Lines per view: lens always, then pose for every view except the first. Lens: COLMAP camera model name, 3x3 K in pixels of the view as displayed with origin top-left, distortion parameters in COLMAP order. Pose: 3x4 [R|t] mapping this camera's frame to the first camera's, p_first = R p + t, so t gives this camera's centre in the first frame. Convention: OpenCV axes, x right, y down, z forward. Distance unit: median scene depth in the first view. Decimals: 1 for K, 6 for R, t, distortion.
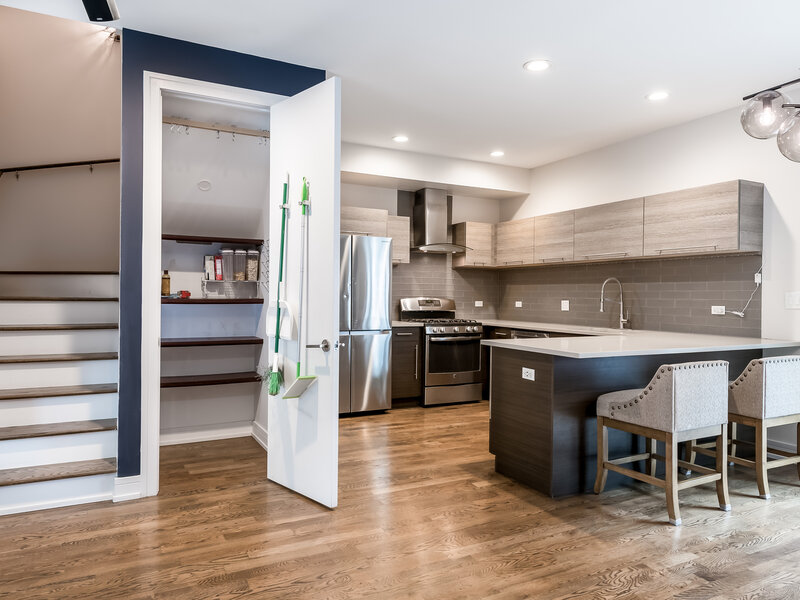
lens RADIAL K [[551.0, 0, 410.1], [0, 551.0, 299.1], [0, 0, 1]] dist [0.003728, 0.001677]
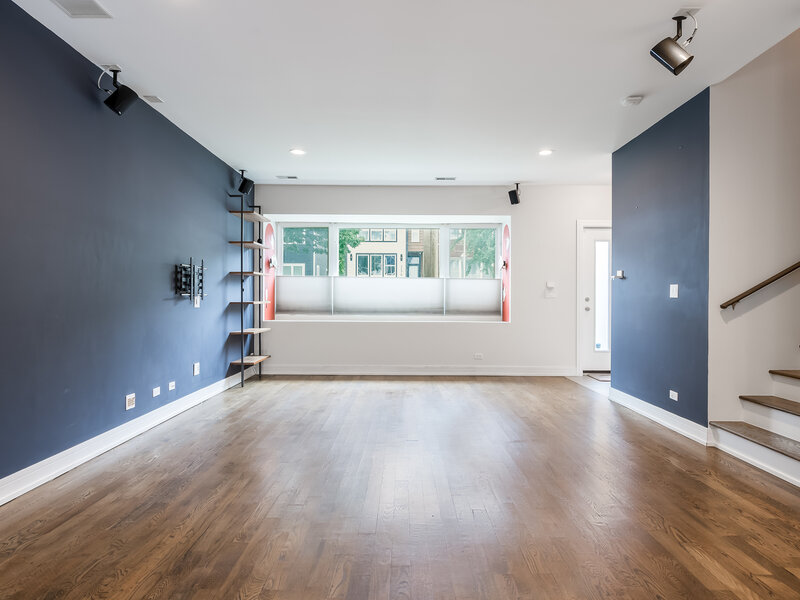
lens RADIAL K [[493.7, 0, 400.0], [0, 493.7, 300.0], [0, 0, 1]] dist [0.001294, 0.000720]
pose [[-0.468019, -0.009430, -0.883668, 0.446185], [-0.009700, 0.999938, -0.005534, 0.023626], [0.883665, 0.005981, -0.468082, 0.580799]]
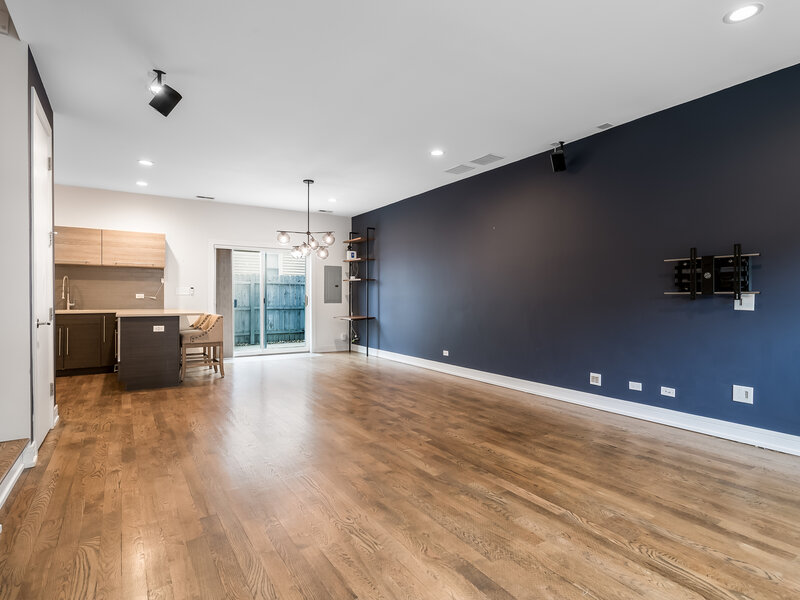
lens RADIAL K [[435.3, 0, 400.0], [0, 435.3, 300.0], [0, 0, 1]] dist [-0.001383, 0.000051]
pose [[-0.093644, -0.016778, 0.995464, -1.109834], [0.002143, 0.999852, 0.017053, 0.010331], [-0.995603, 0.003730, -0.093594, 0.249523]]
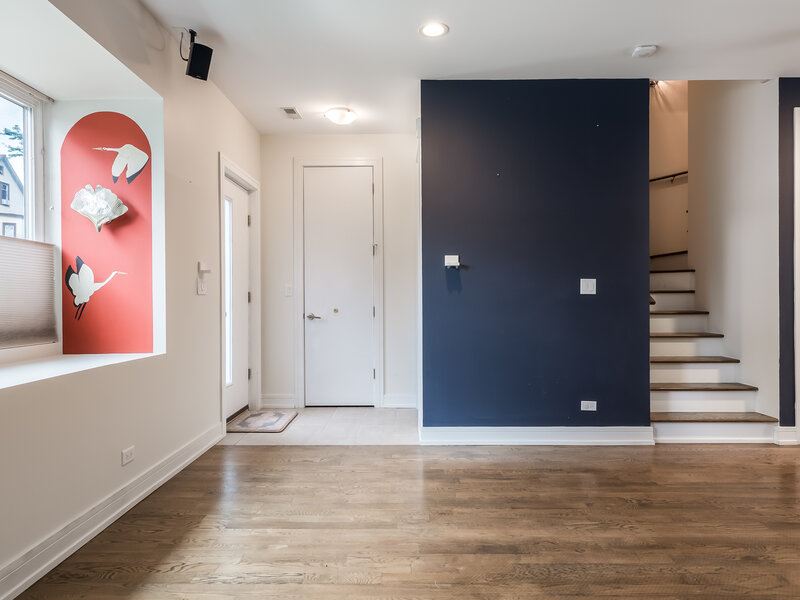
lens RADIAL K [[503.8, 0, 400.0], [0, 503.8, 300.0], [0, 0, 1]] dist [0.004605, 0.002351]
pose [[0.888481, -0.009994, -0.458805, -0.584743], [0.009208, 0.999950, -0.003952, 0.018566], [0.458822, -0.000714, 0.888528, -0.346582]]
